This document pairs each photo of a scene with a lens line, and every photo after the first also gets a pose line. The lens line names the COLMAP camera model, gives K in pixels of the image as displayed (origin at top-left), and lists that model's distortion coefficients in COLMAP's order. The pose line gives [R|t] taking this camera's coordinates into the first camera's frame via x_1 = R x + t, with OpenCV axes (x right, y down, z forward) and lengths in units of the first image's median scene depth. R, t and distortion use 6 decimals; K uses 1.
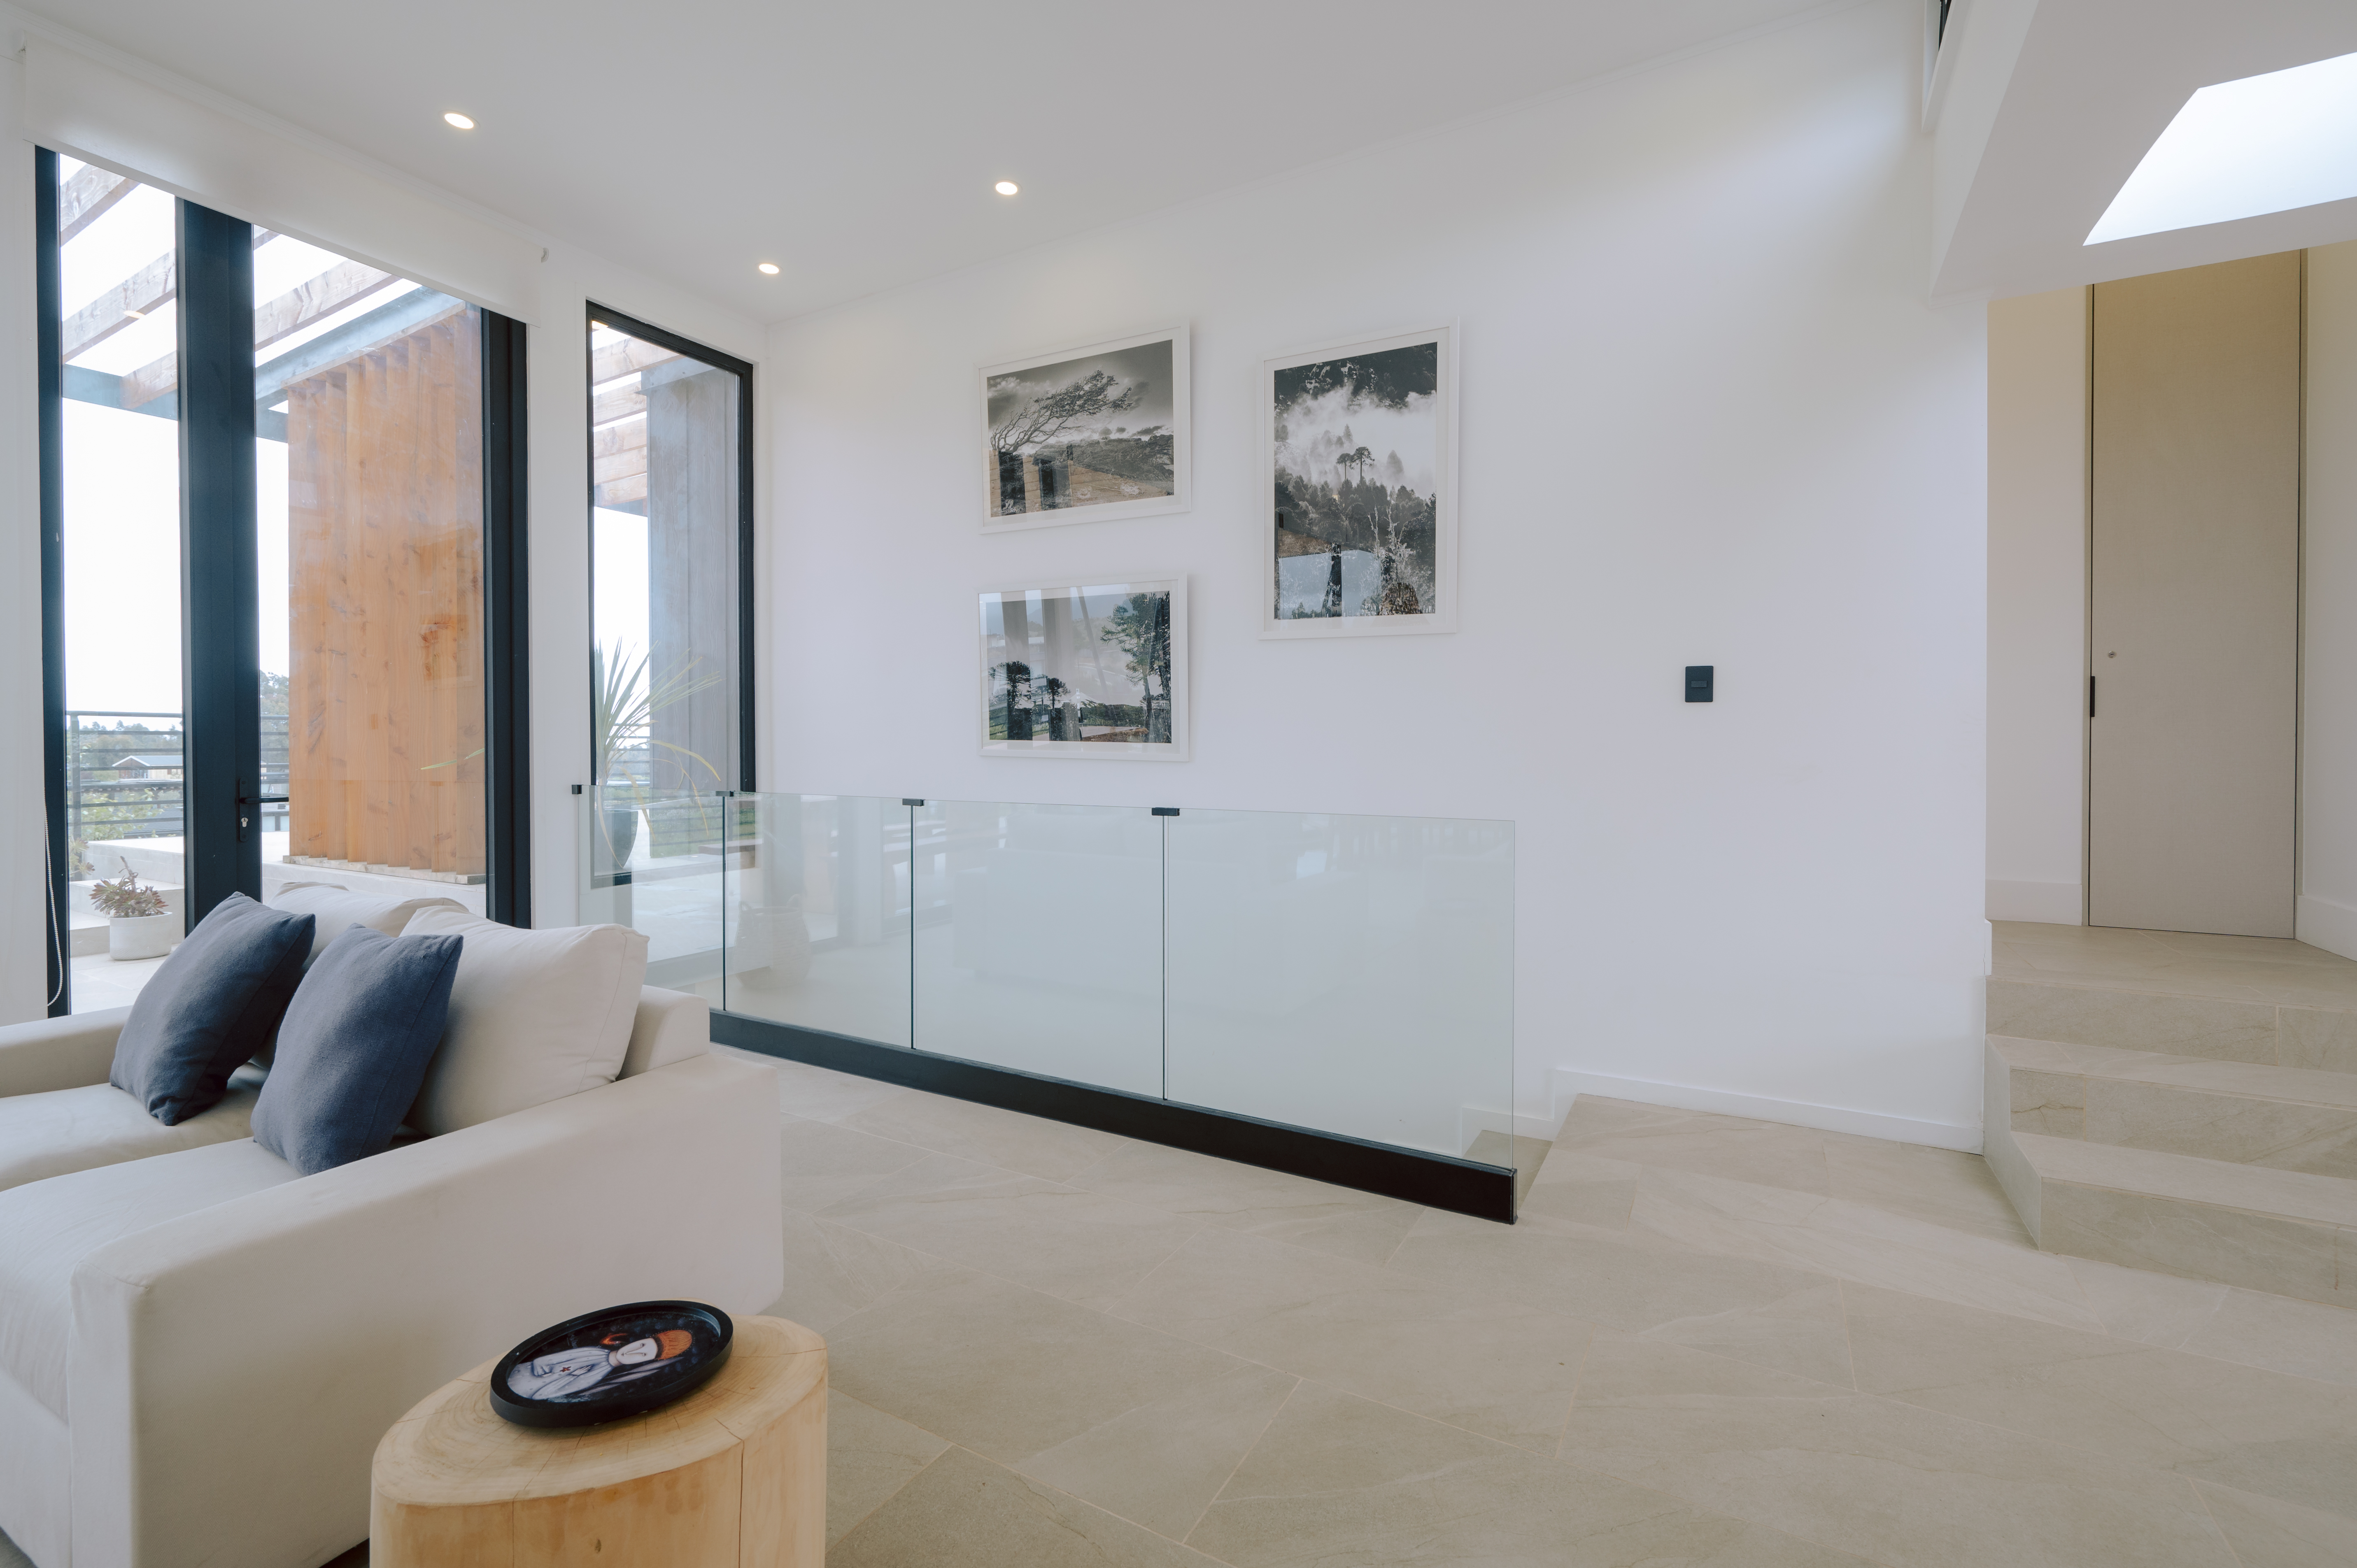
lens RADIAL K [[972.3, 0, 1179.1], [0, 972.3, 753.0], [0, 0, 1]] dist [0.001450, 0.000284]
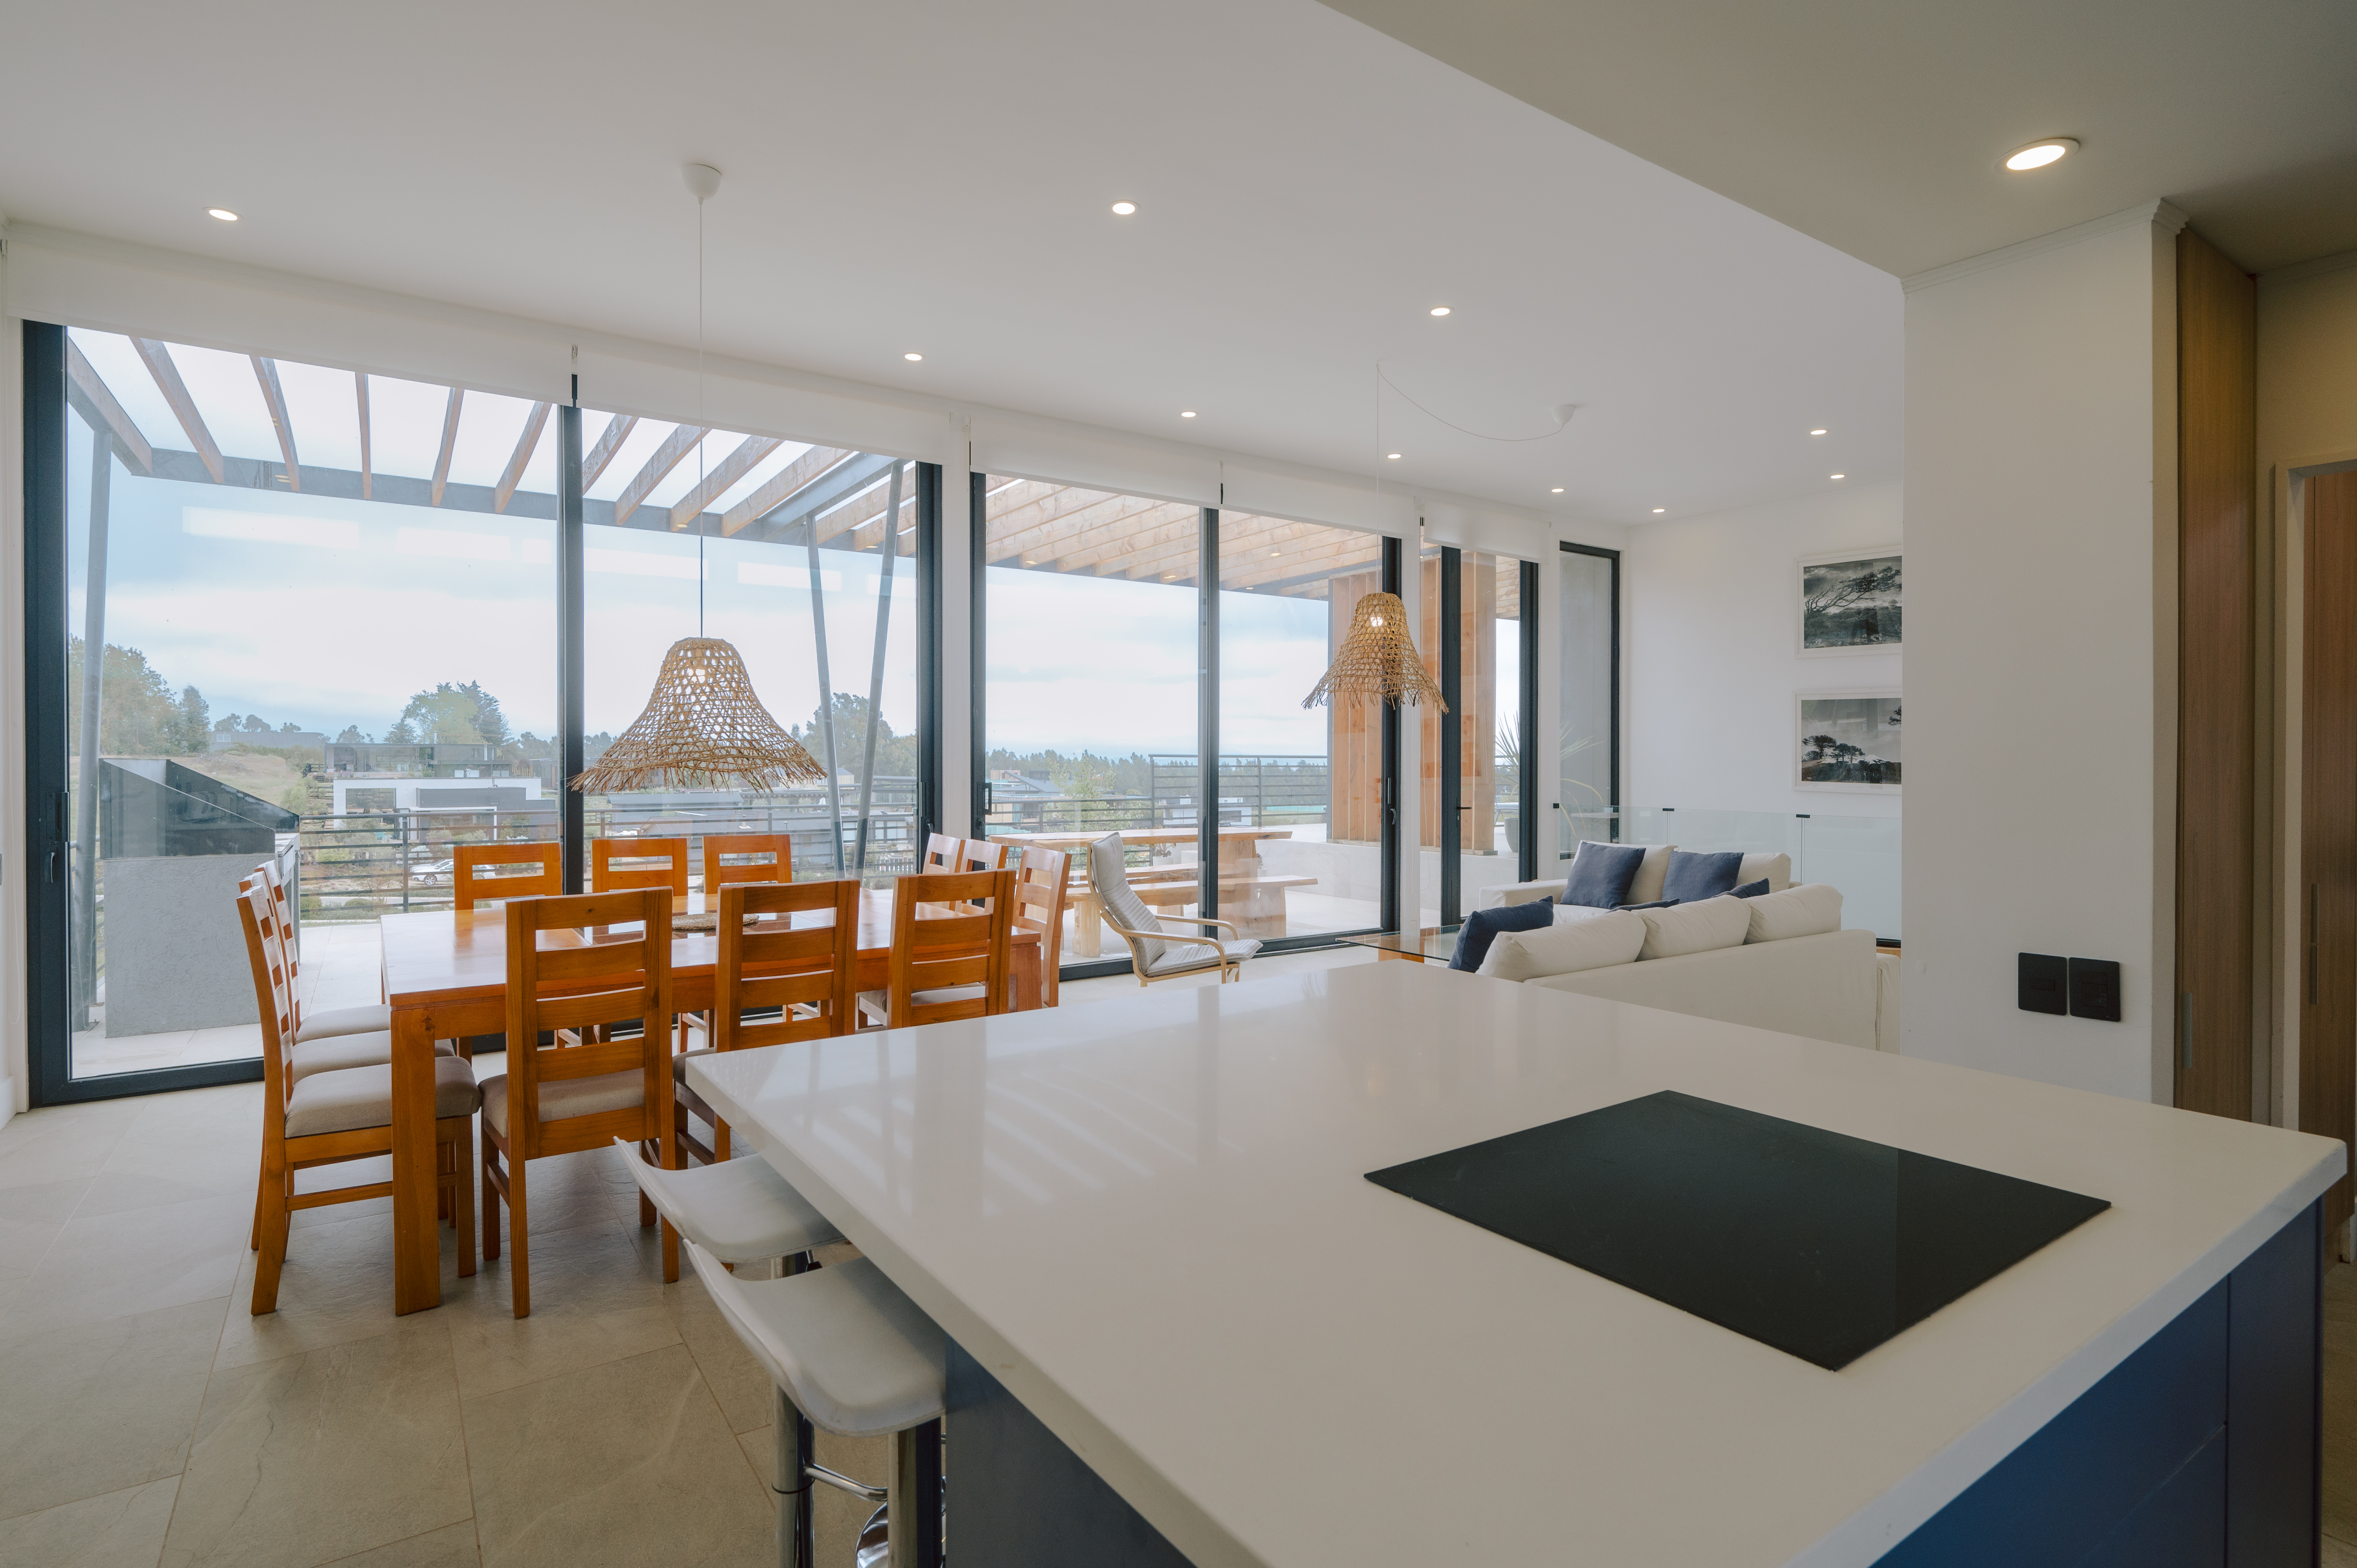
lens RADIAL K [[1159.0, 0, 1147.0], [0, 1159.0, 777.1], [0, 0, 1]] dist [-0.001145, -0.000068]
pose [[0.885373, 0.006998, -0.464828, -0.297562], [-0.001981, 0.999934, 0.011281, -0.045885], [0.464876, -0.009067, 0.885329, -1.447960]]
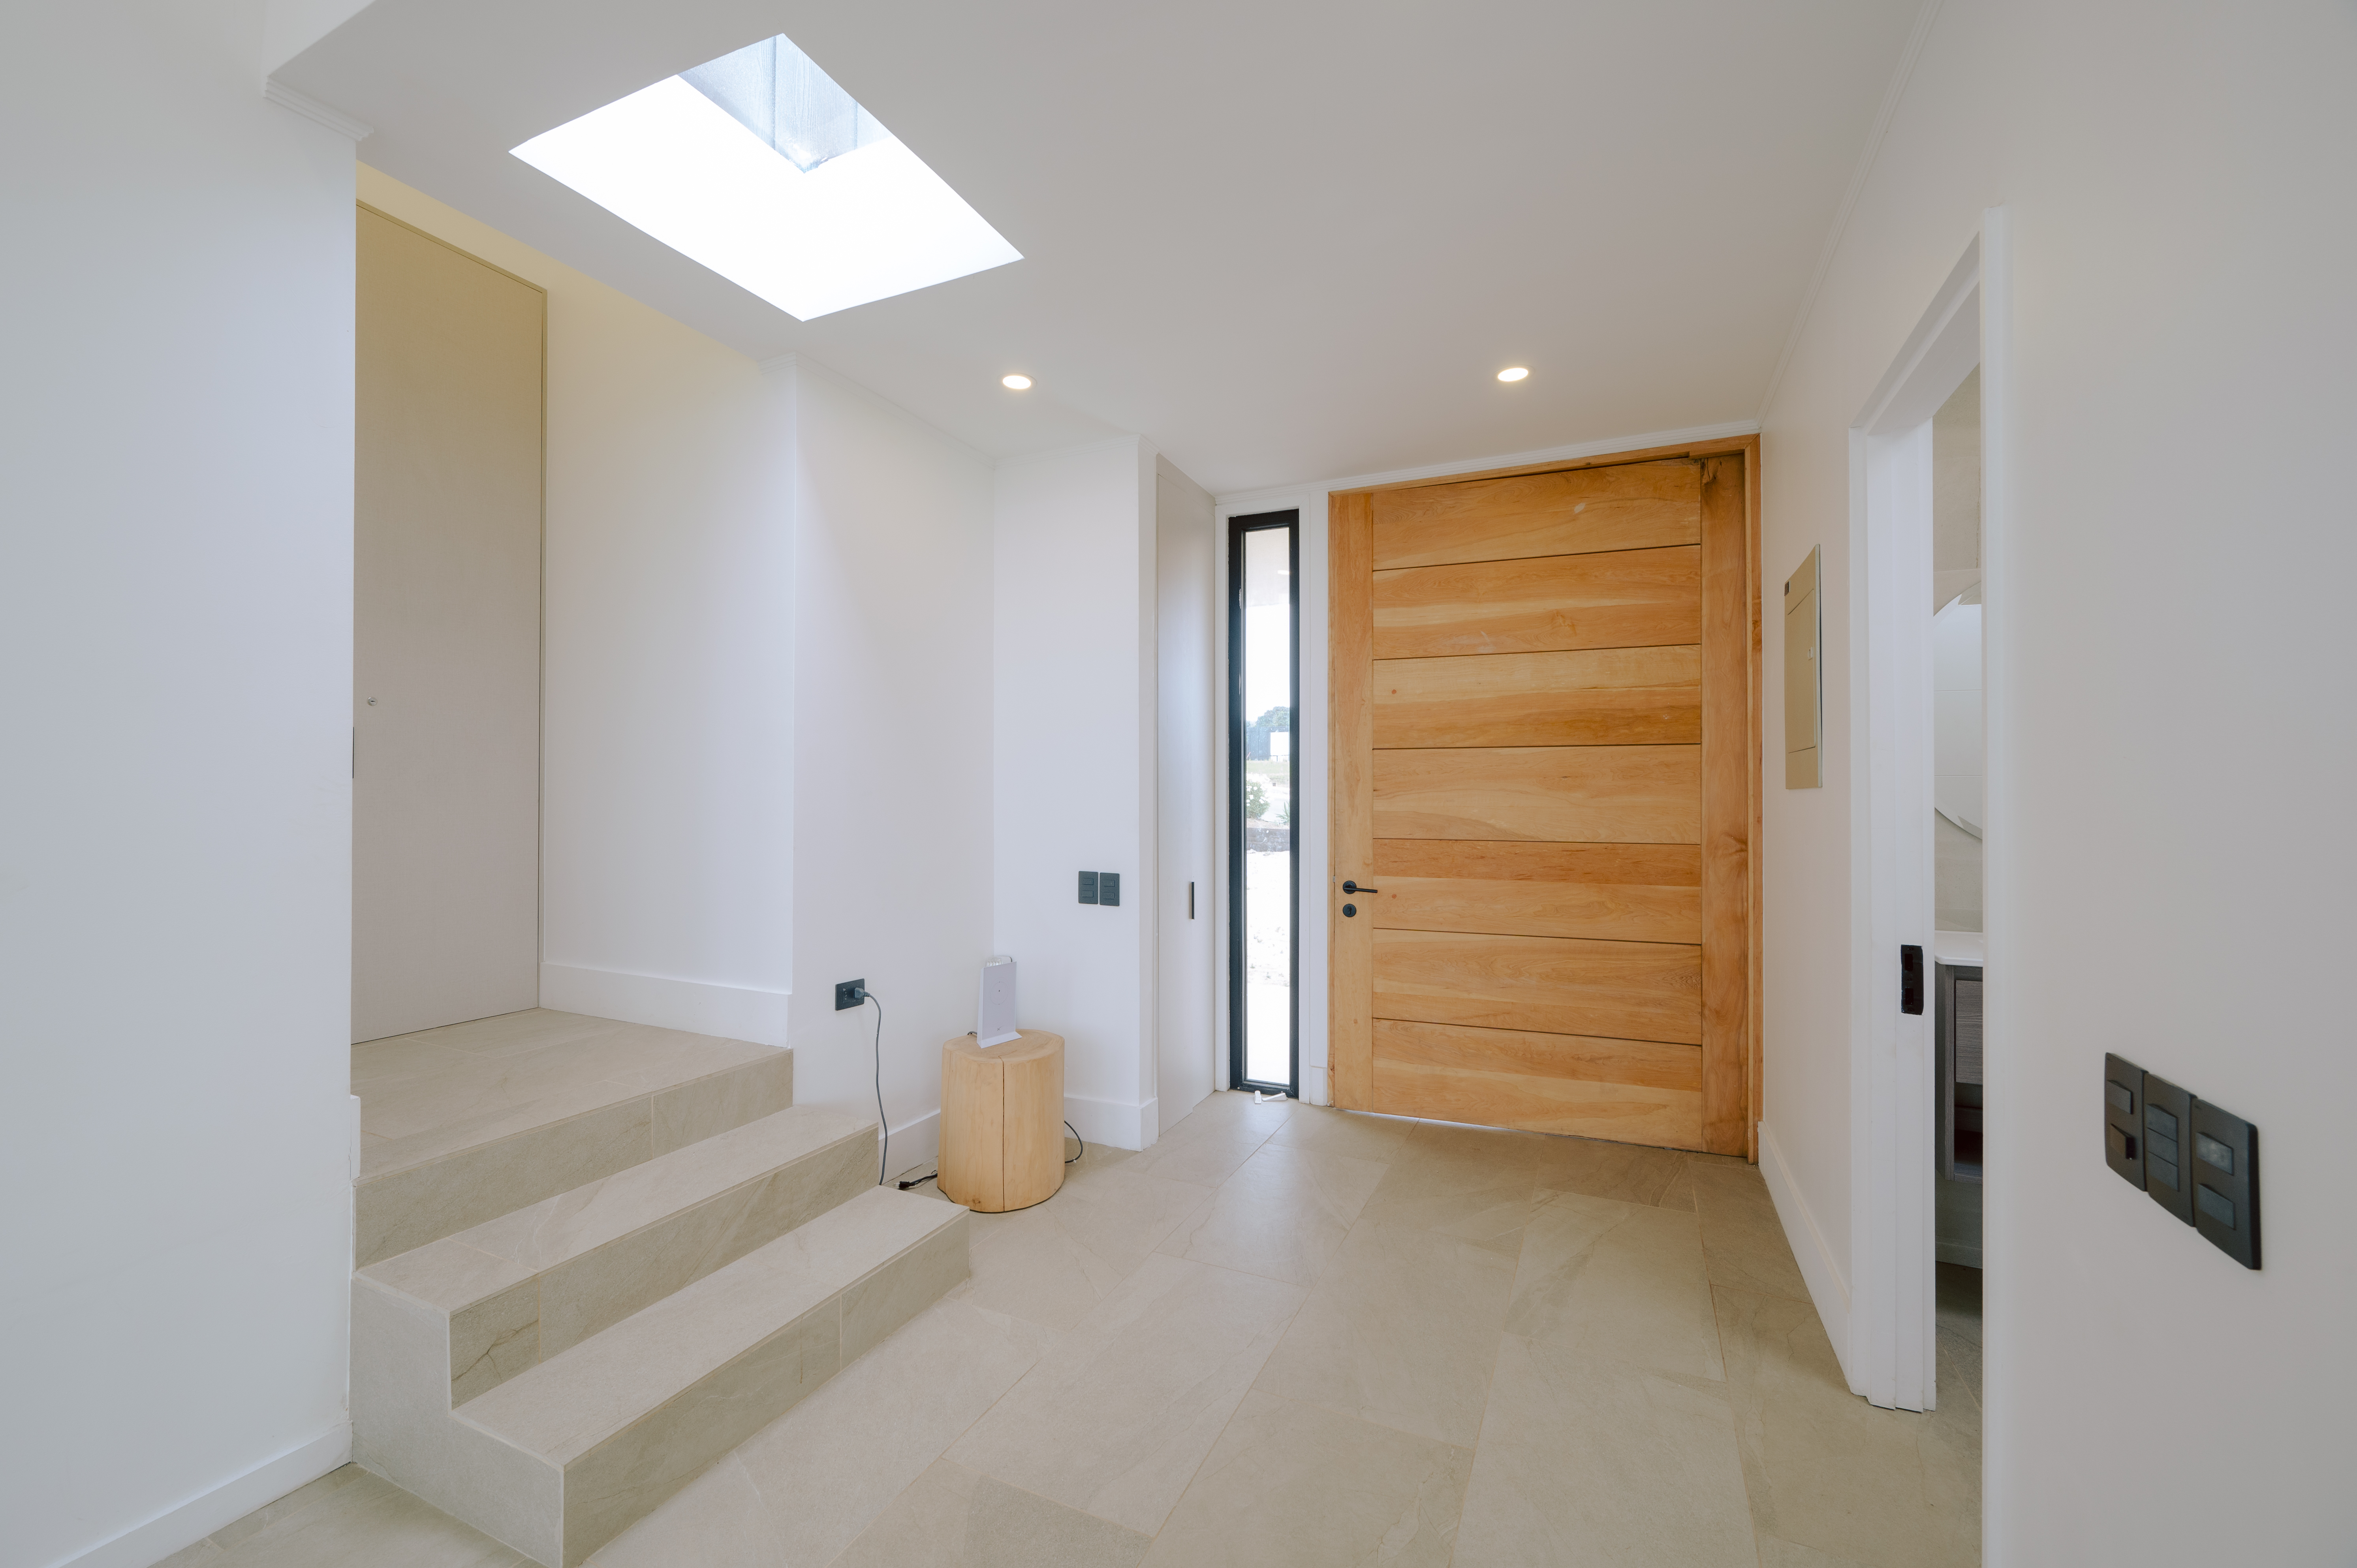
lens RADIAL K [[939.2, 0, 1182.7], [0, 939.2, 792.1], [0, 0, 1]] dist [0.000150, 0.000179]
pose [[-0.090486, 0.003619, 0.995891, 0.109102], [0.004141, 0.999986, -0.003257, -0.017009], [-0.995889, 0.003830, -0.090499, 0.353057]]
